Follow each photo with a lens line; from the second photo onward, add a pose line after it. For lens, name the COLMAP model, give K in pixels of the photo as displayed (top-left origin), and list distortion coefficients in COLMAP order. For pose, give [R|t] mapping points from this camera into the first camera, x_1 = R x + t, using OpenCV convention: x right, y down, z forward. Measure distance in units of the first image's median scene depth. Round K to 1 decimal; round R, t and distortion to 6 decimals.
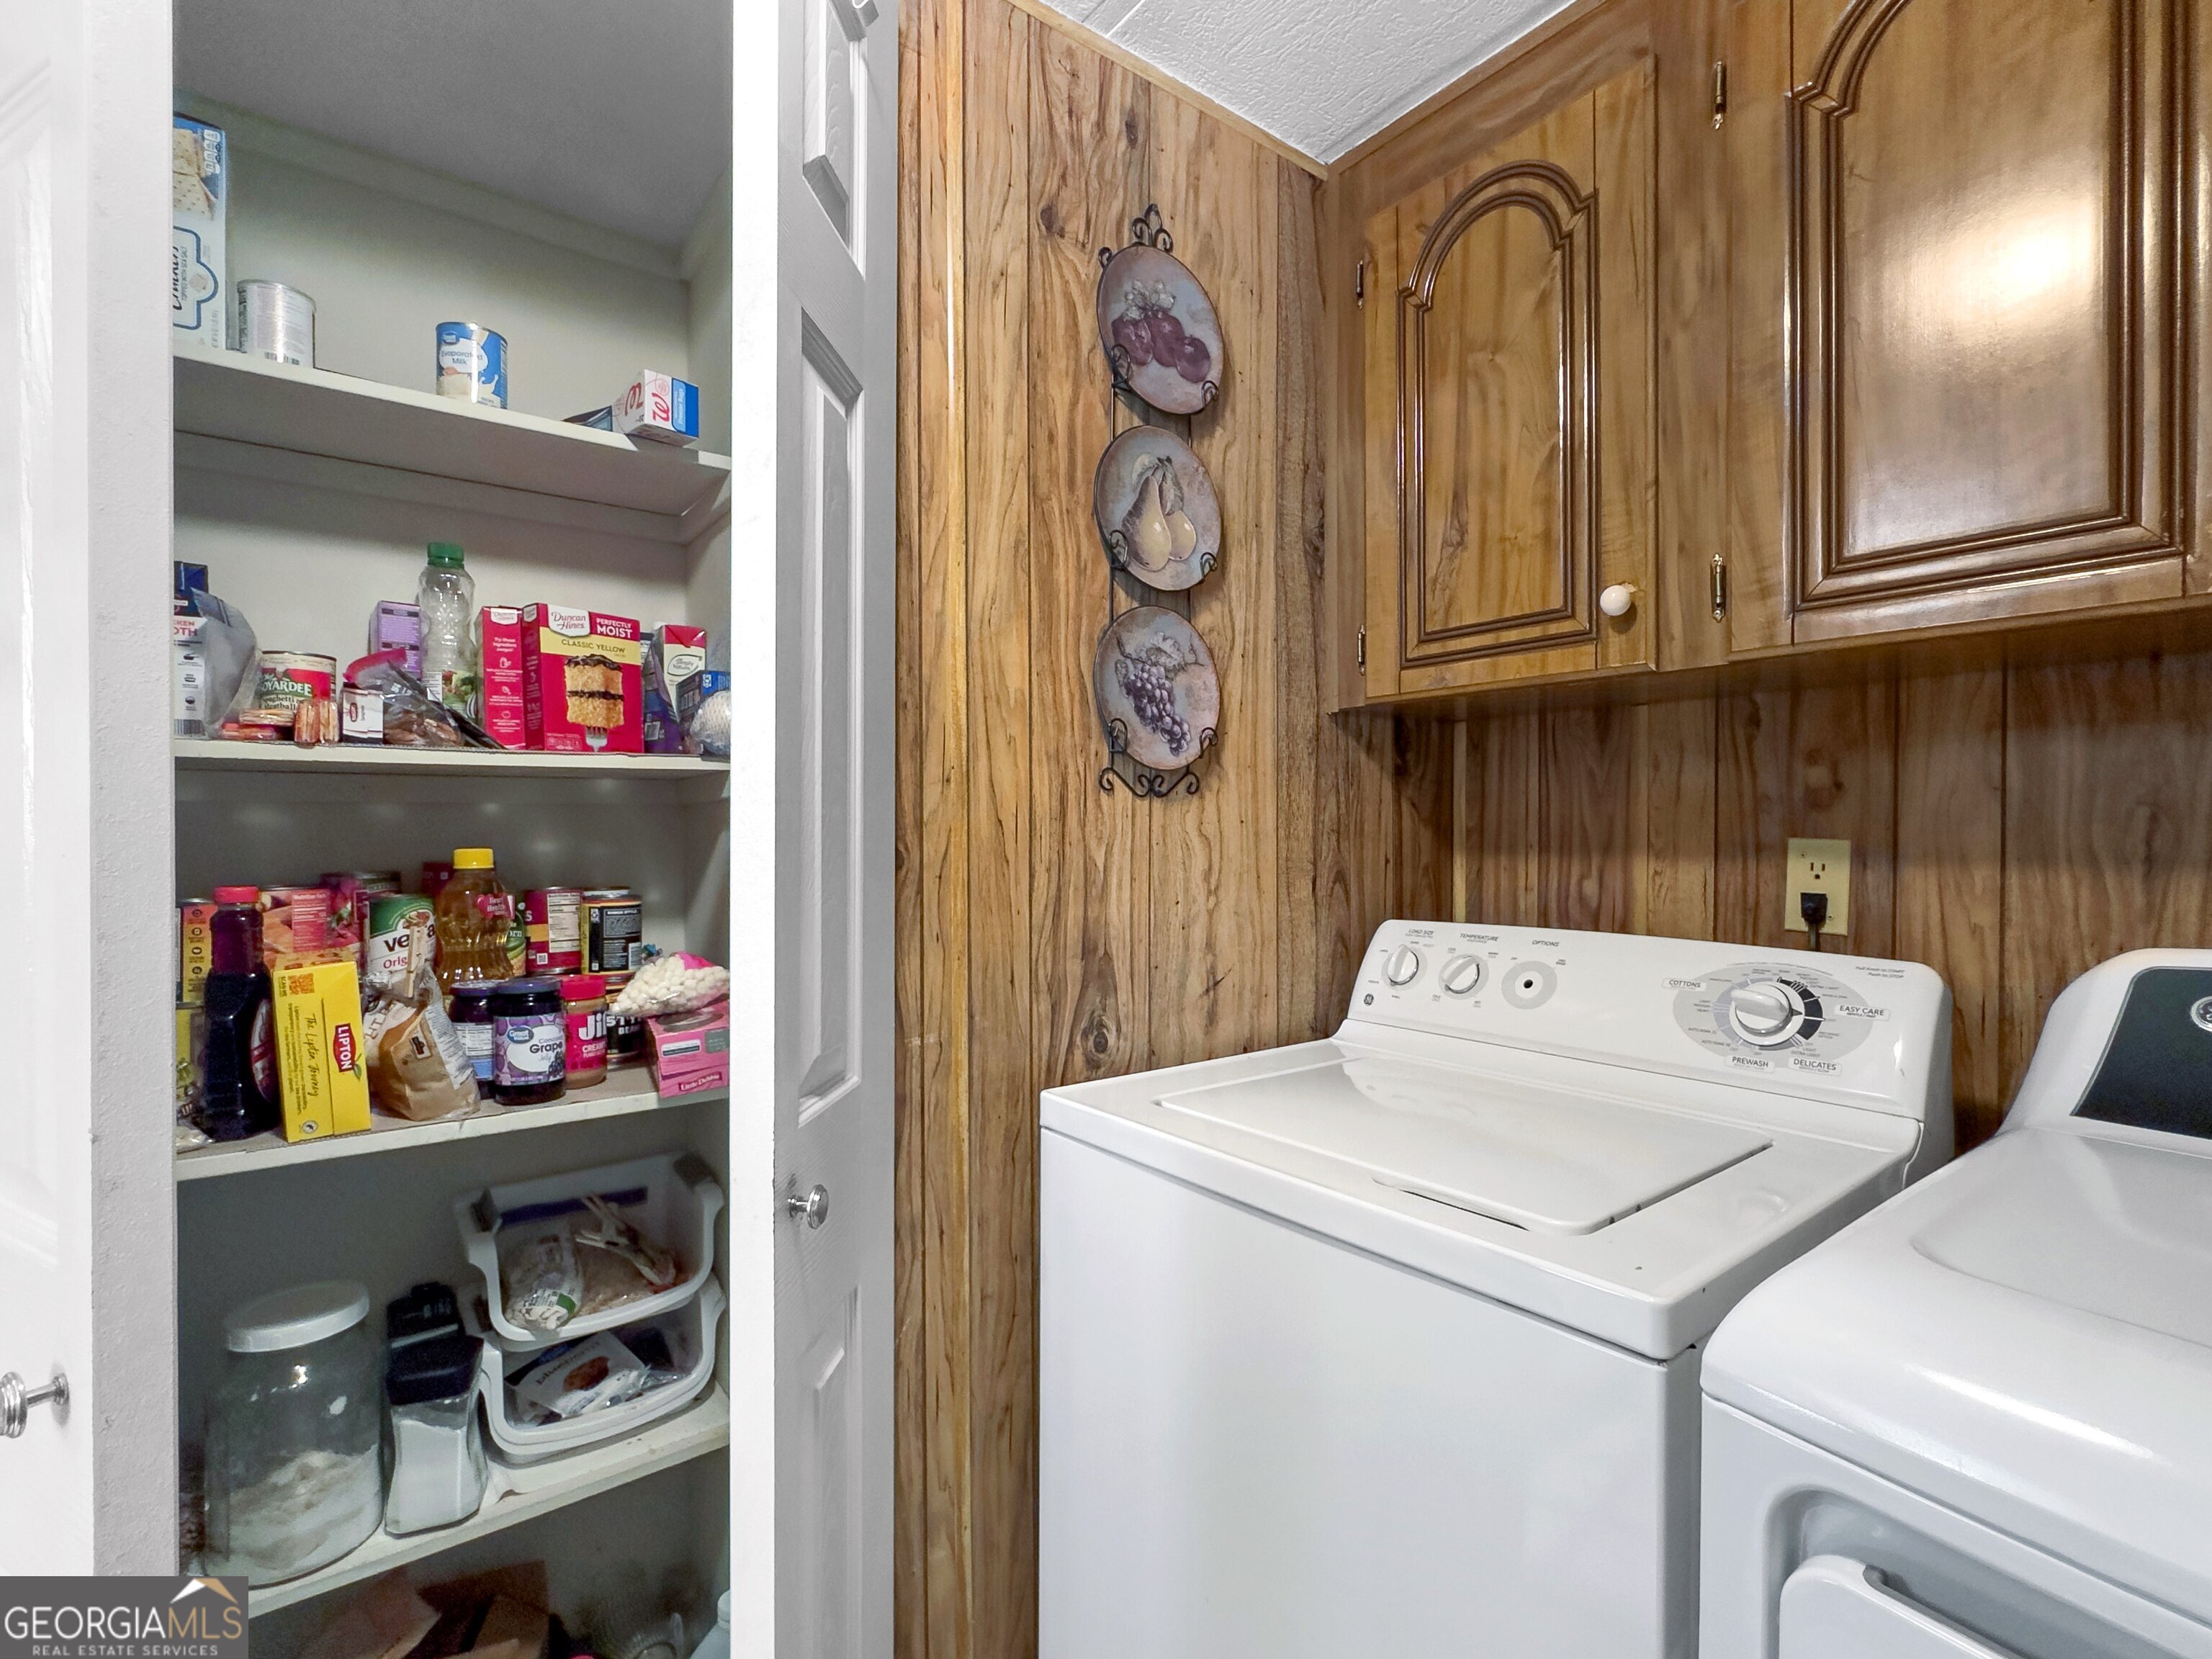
lens RADIAL K [[1036.0, 0, 1108.0], [0, 1036.0, 835.4], [0, 0, 1]] dist [0.005769, -0.000001]
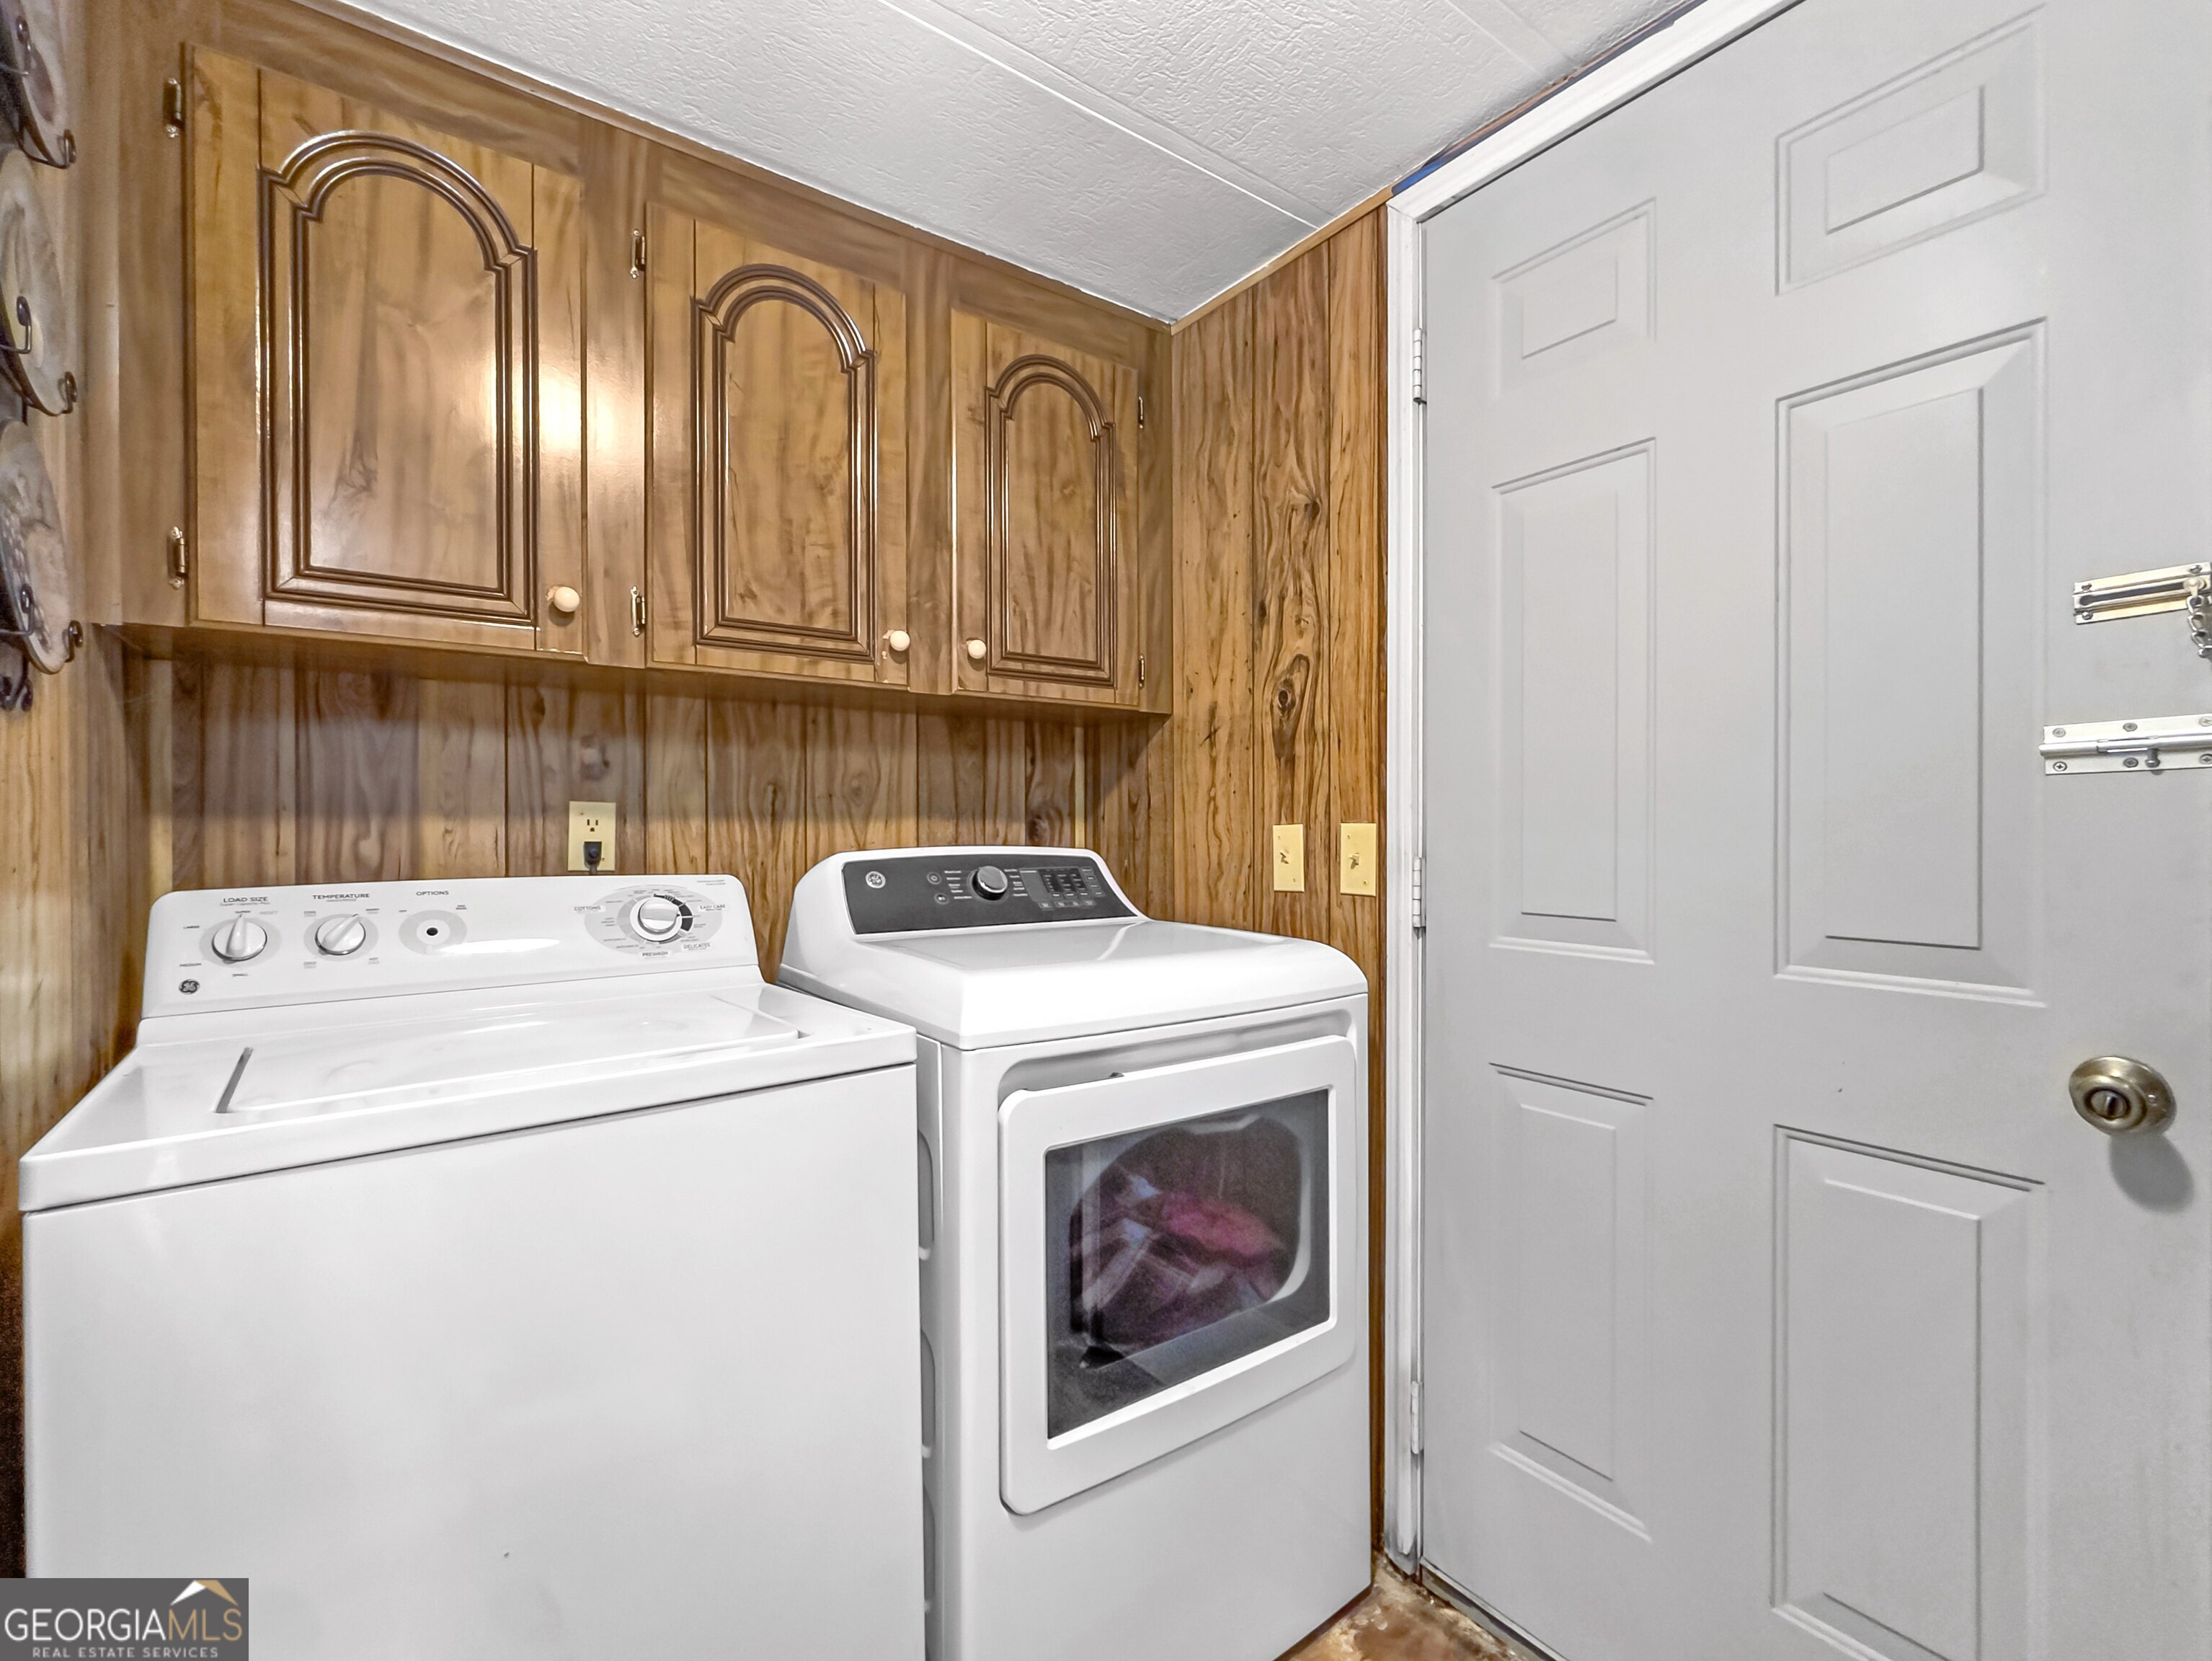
lens RADIAL K [[984.1, 0, 1108.5], [0, 984.1, 831.6], [0, 0, 1]] dist [-0.001774, 0.000253]
pose [[0.026586, 0.000741, 0.999646, -0.585721], [0.007673, 0.999970, -0.000945, 0.048649], [-0.999617, 0.007696, 0.026580, 0.290554]]
